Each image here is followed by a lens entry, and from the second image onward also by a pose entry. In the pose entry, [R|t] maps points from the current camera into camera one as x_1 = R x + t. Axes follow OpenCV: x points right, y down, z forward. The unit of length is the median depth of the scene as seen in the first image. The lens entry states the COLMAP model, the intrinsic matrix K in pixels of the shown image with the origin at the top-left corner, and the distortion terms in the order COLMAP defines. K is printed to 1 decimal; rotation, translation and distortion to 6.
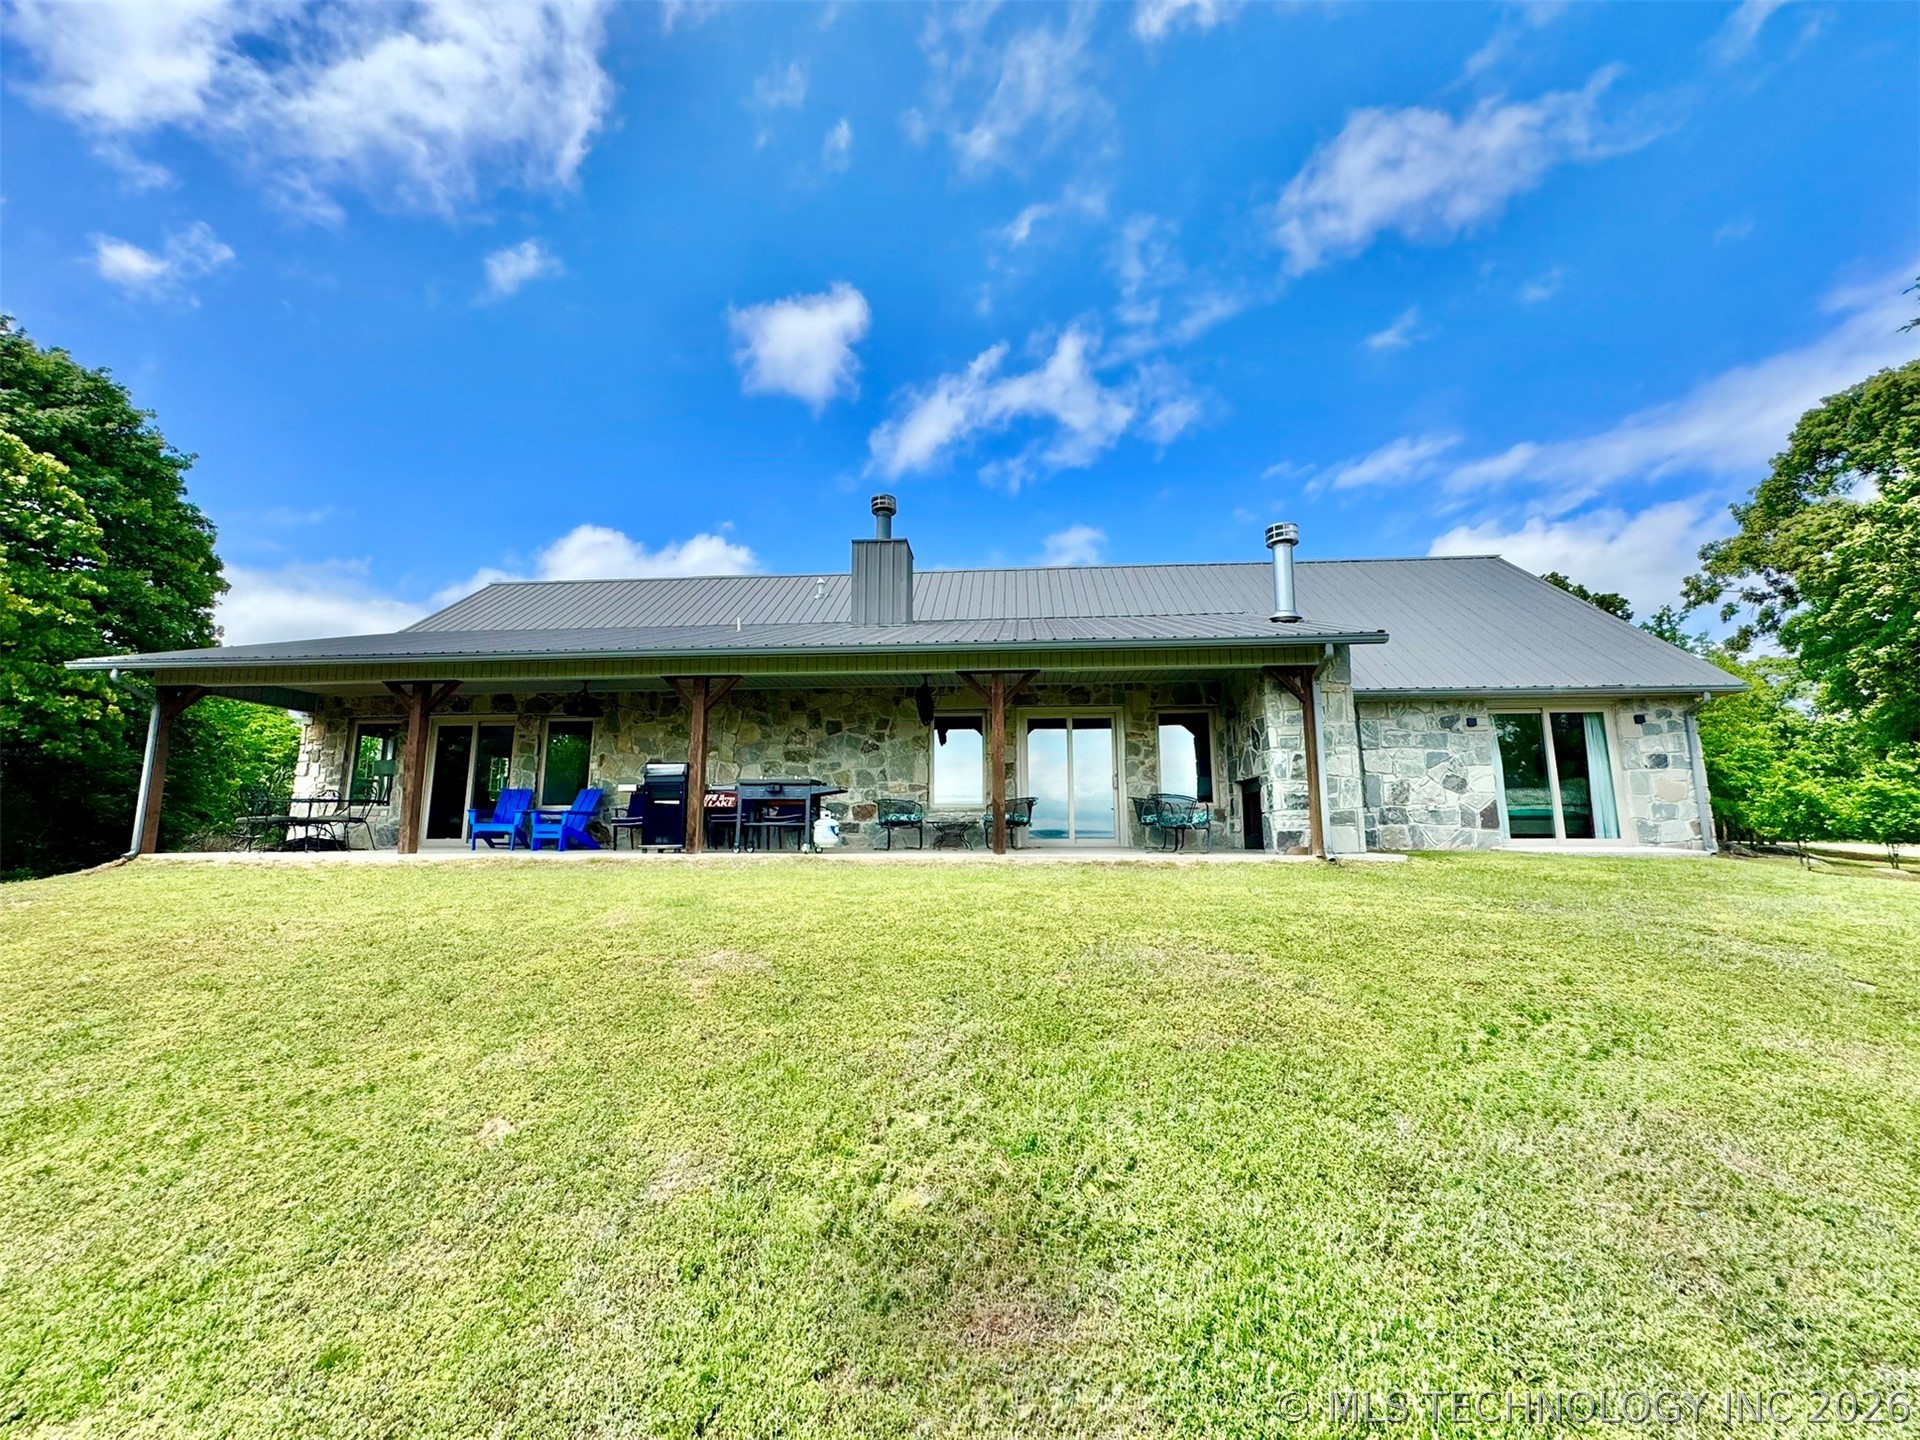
lens RADIAL K [[769.6, 0, 957.1], [0, 769.6, 719.7], [0, 0, 1]] dist [-0.003228, 0.000143]
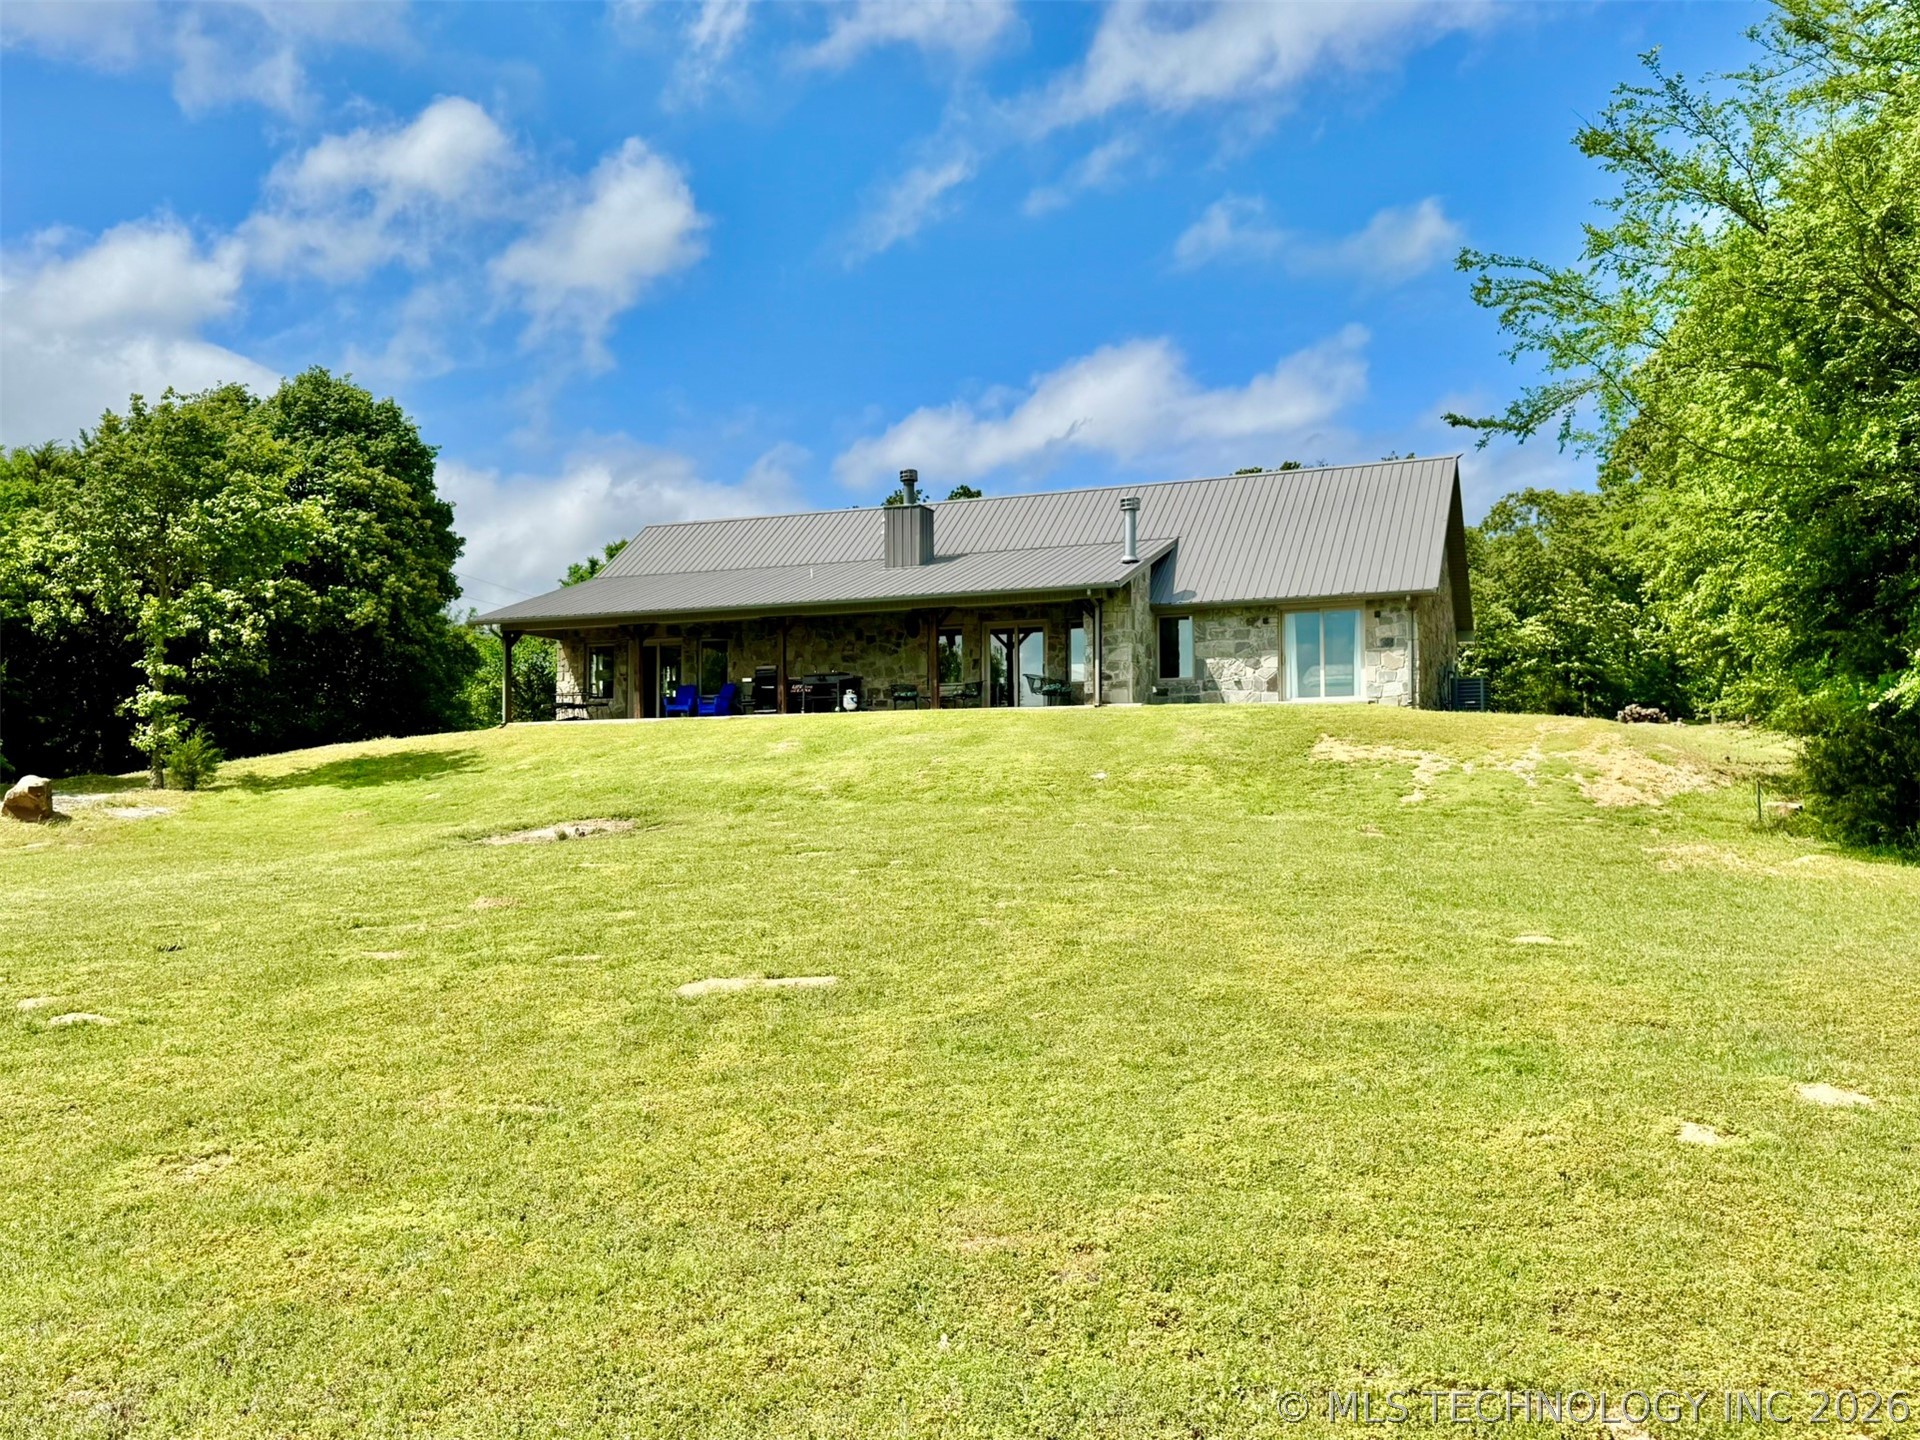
lens RADIAL K [[1558.1, 0, 954.1], [0, 1558.1, 733.7], [0, 0, 1]] dist [0.111671, -0.000419]
pose [[0.954073, -0.019078, -0.298966, 0.991361], [0.049826, 0.994175, 0.095564, -0.098742], [0.295402, -0.106071, 0.949467, -2.065546]]
